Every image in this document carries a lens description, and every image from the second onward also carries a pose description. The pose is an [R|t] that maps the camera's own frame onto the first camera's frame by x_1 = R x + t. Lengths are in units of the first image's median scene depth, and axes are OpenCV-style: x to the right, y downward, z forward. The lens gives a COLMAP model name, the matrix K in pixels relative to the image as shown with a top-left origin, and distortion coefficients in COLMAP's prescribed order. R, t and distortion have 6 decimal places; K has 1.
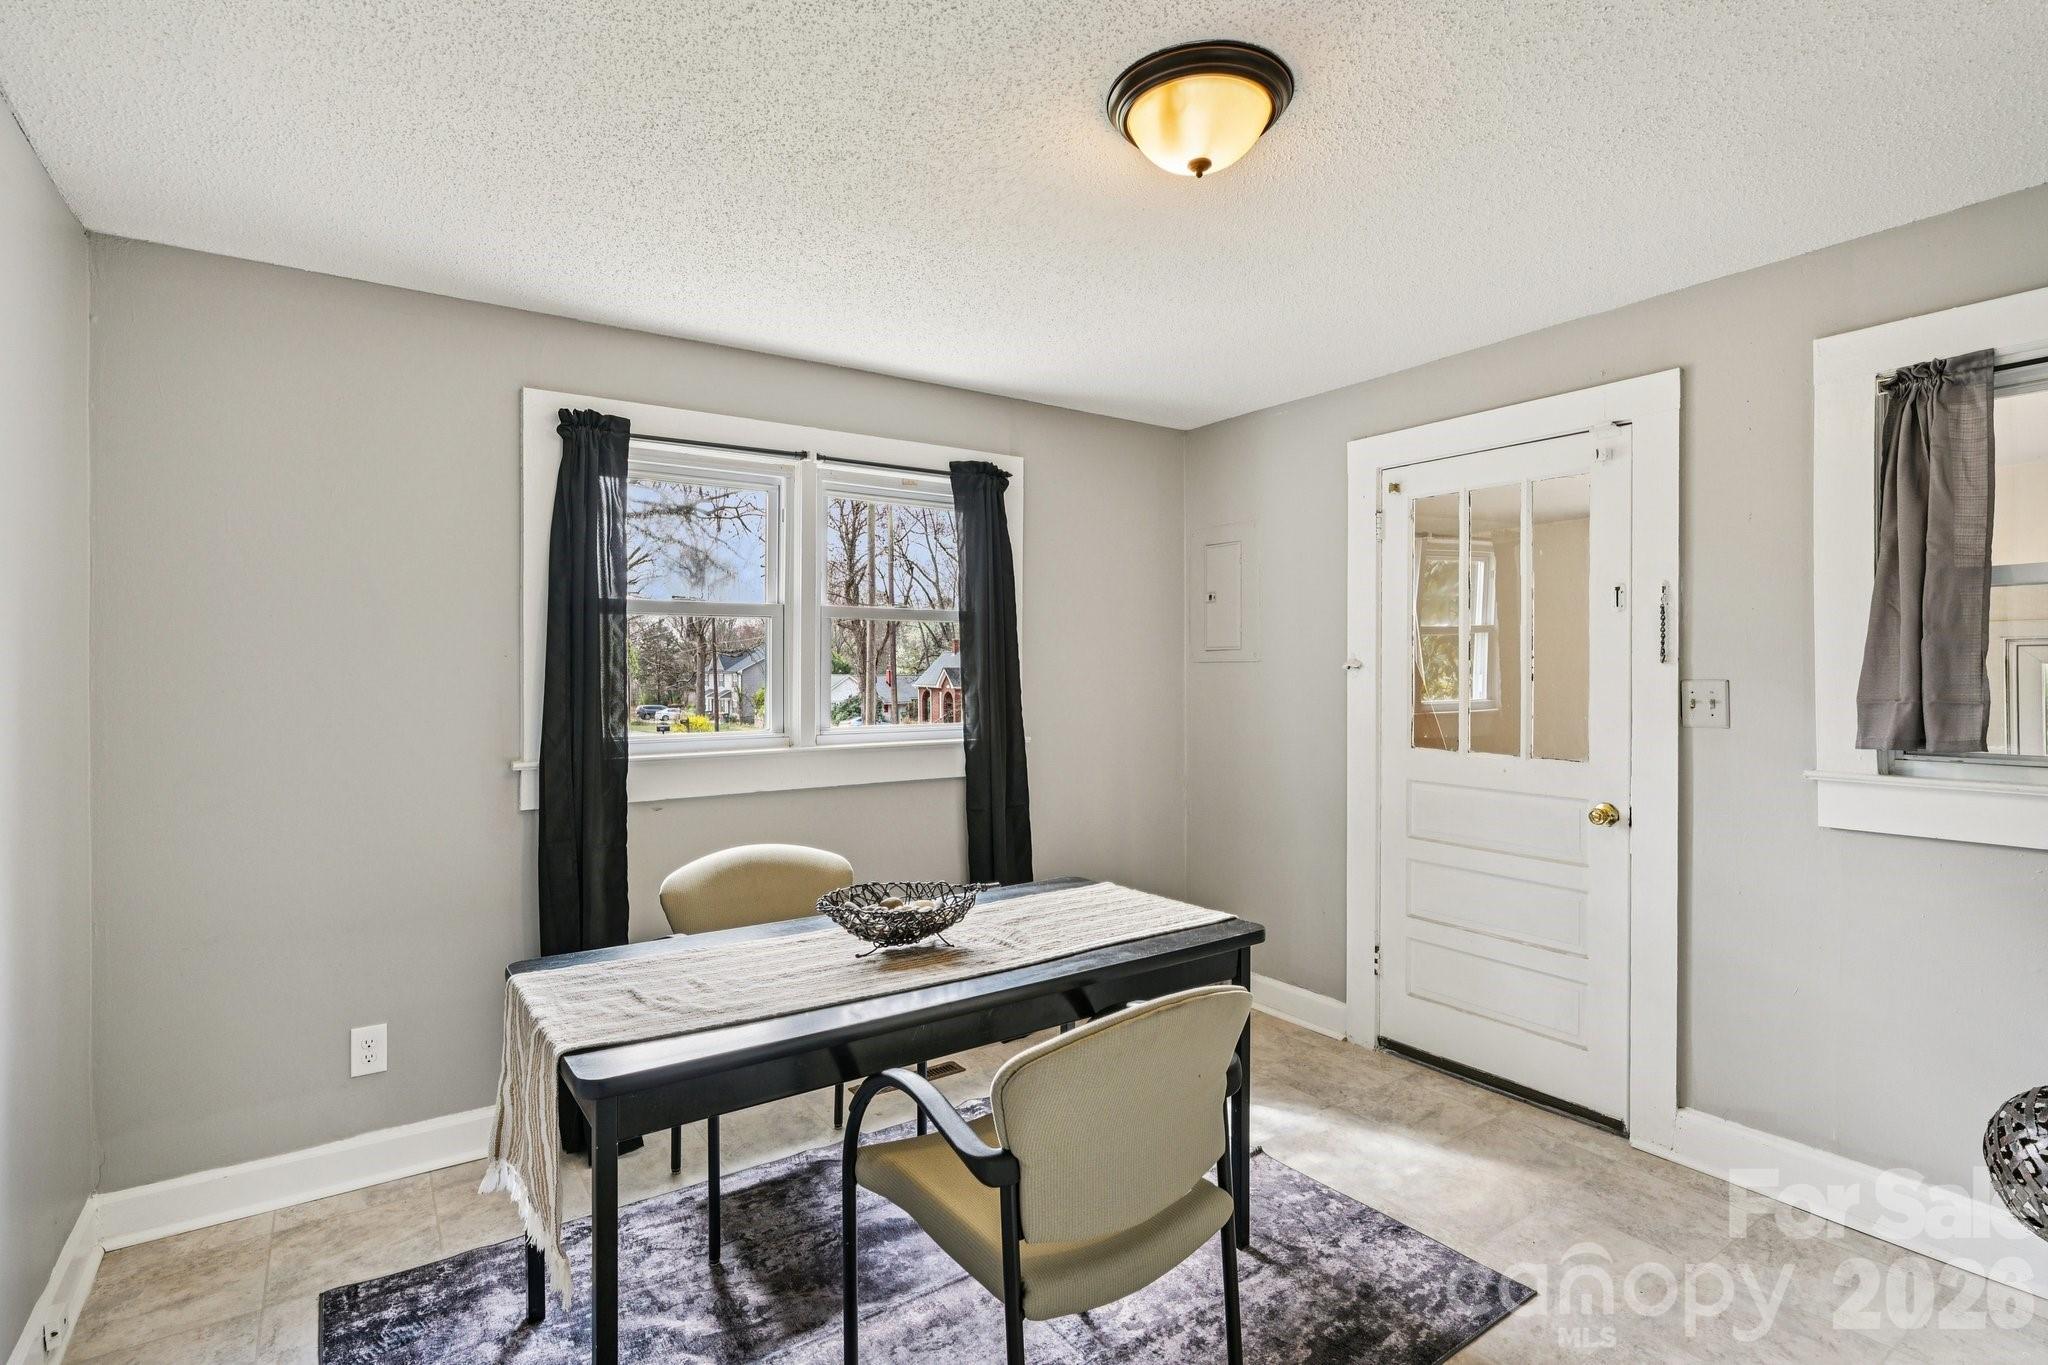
lens RADIAL K [[973.4, 0, 1021.0], [0, 973.4, 677.2], [0, 0, 1]] dist [-0.008809, 0.001150]
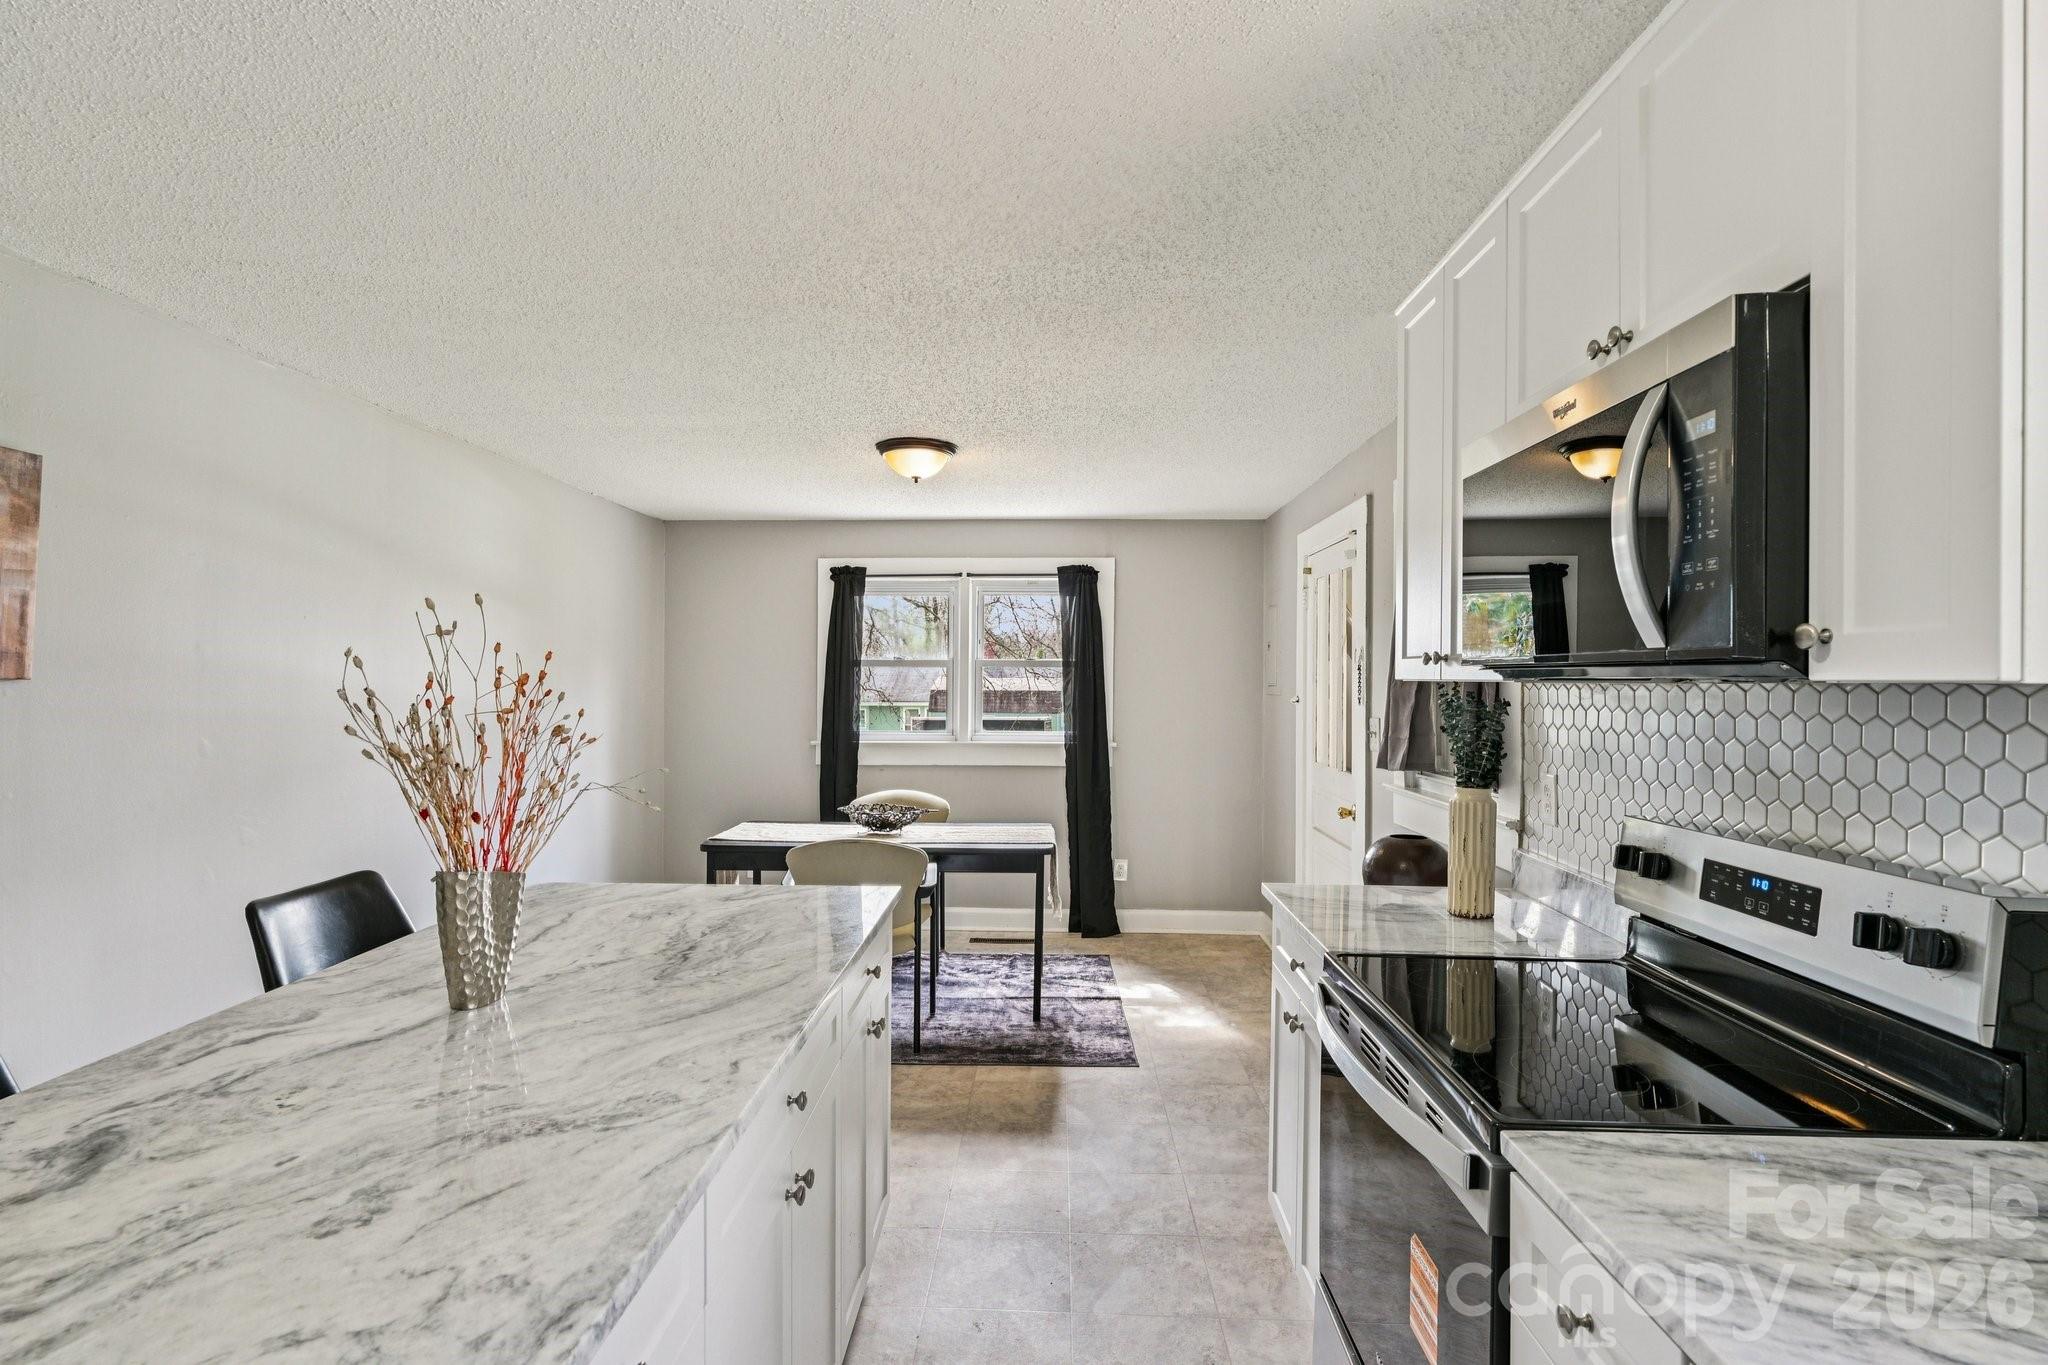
lens RADIAL K [[973.4, 0, 1033.8], [0, 973.4, 683.4], [0, 0, 1]] dist [-0.008809, 0.001150]
pose [[0.814020, 0.008399, -0.580776, 1.095566], [-0.012364, 0.999919, -0.002869, -0.034589], [0.580705, 0.009516, 0.814059, -0.423267]]
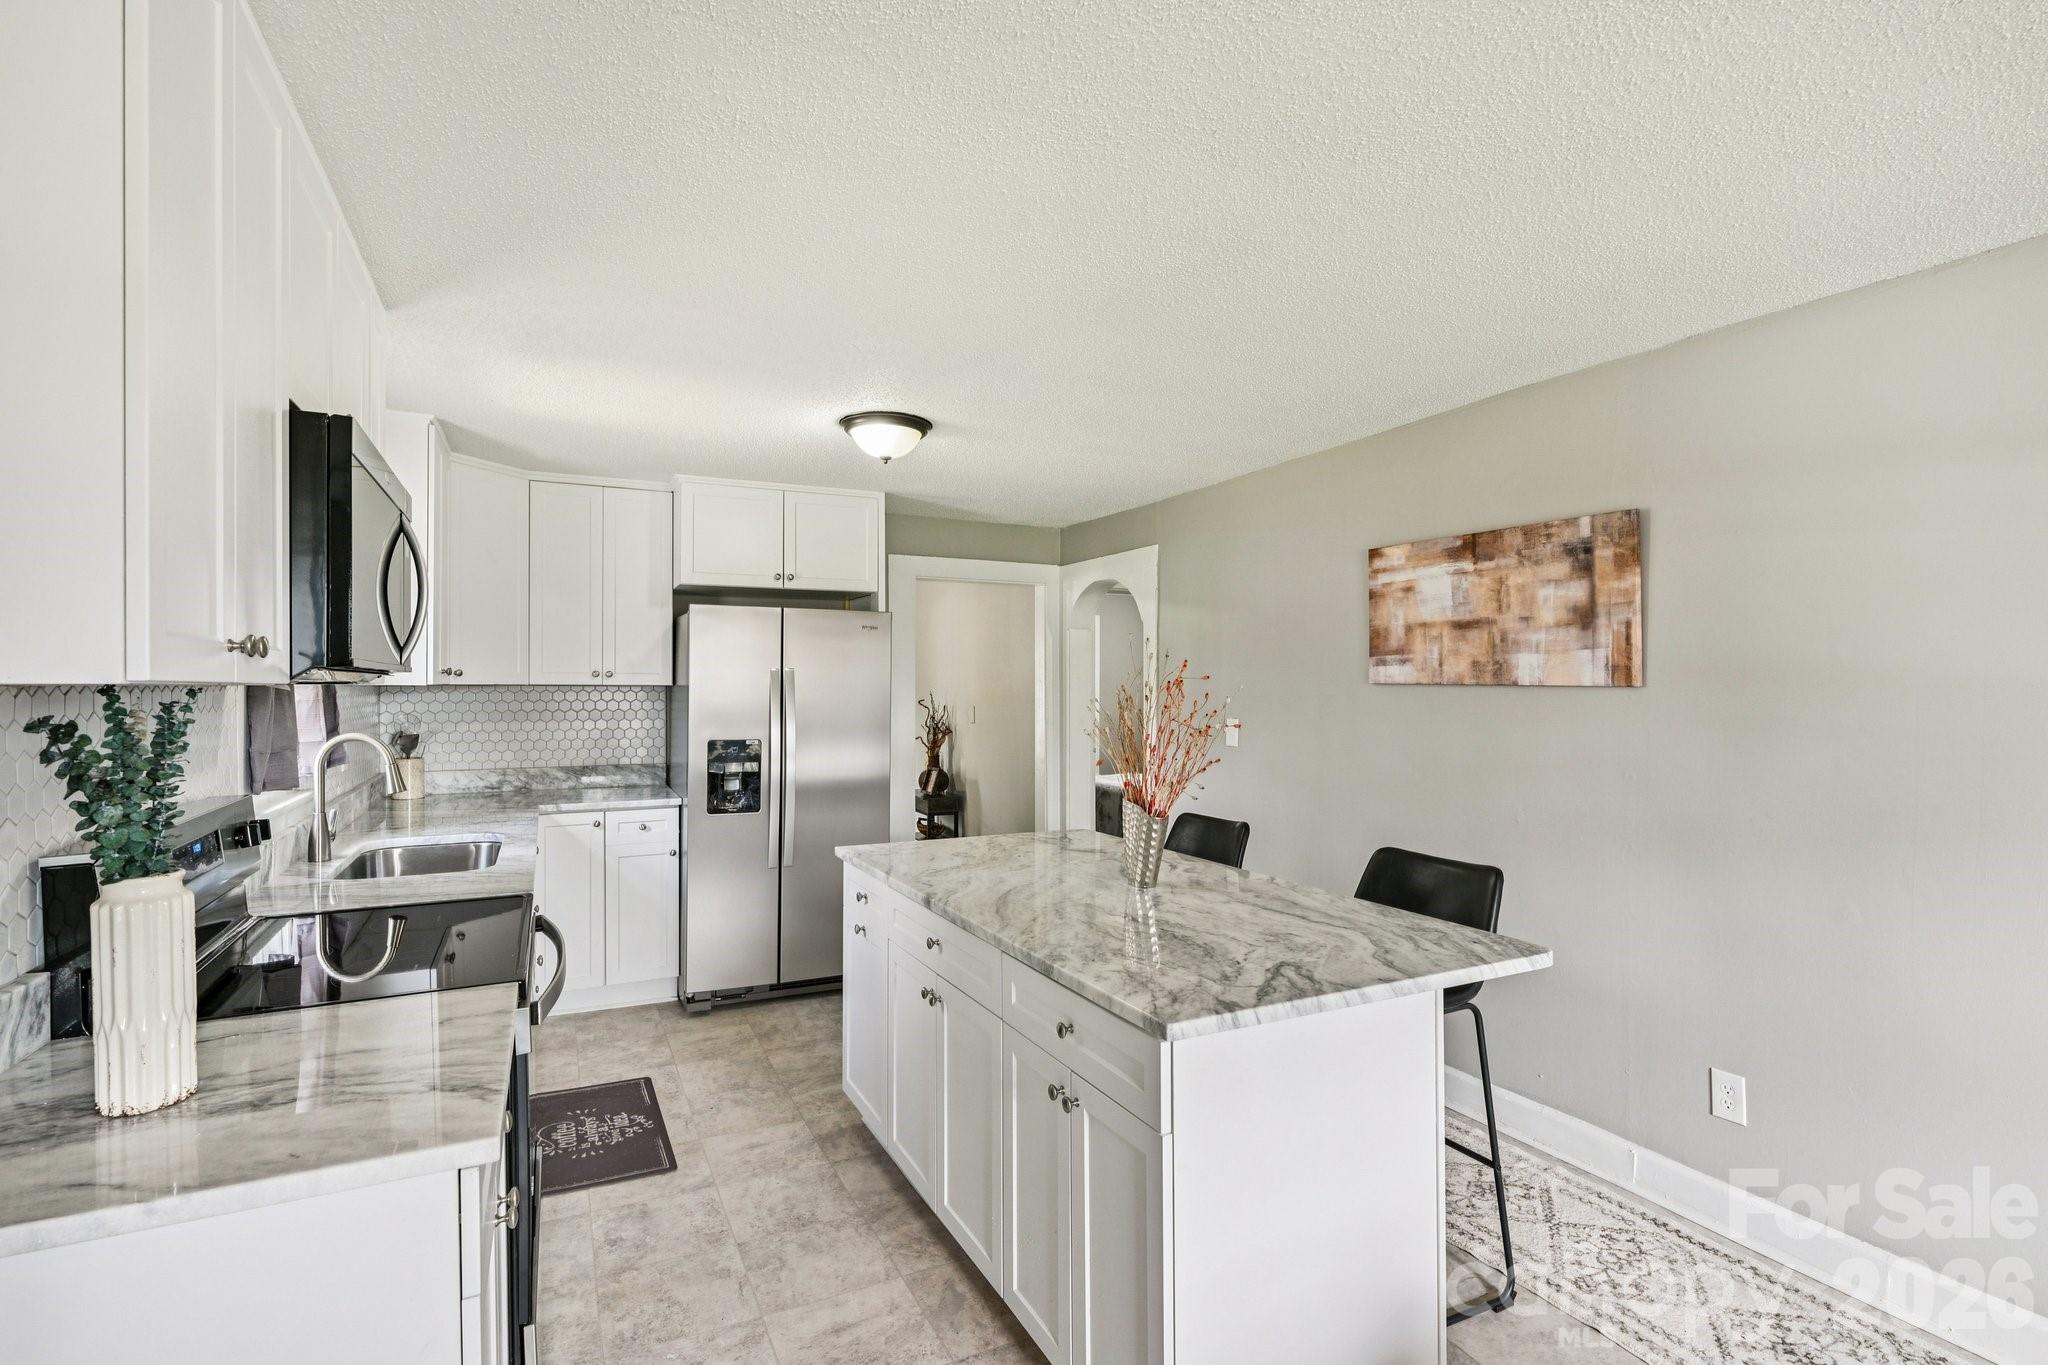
lens RADIAL K [[973.4, 0, 1037.2], [0, 973.4, 688.7], [0, 0, 1]] dist [-0.008809, 0.001150]
pose [[-0.986995, 0.001919, 0.160740, 0.410712], [0.003708, 0.999934, 0.010832, -0.042667], [-0.160709, 0.011287, -0.986937, 0.819852]]
